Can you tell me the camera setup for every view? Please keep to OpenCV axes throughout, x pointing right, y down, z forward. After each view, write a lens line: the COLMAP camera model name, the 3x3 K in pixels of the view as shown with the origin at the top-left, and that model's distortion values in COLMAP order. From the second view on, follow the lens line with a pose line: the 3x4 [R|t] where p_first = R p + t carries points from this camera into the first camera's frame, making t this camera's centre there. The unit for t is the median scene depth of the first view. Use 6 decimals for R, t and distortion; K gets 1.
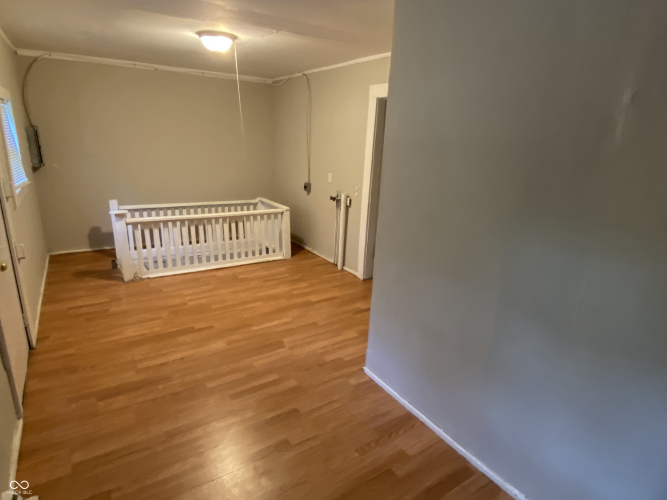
lens RADIAL K [[380.2, 0, 333.5], [0, 380.2, 250.0], [0, 0, 1]] dist [-0.027194, -0.002446]
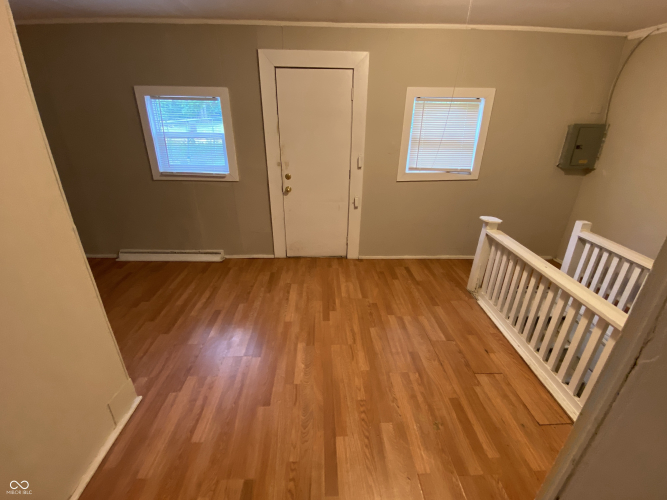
lens RADIAL K [[297.2, 0, 333.5], [0, 297.2, 250.0], [0, 0, 1]] dist [-0.020125, -0.000187]
pose [[-0.517452, 0.286296, -0.806398, 0.224658], [-0.288894, 0.828594, 0.479554, -0.303364], [0.805471, 0.481110, -0.346048, 1.115214]]
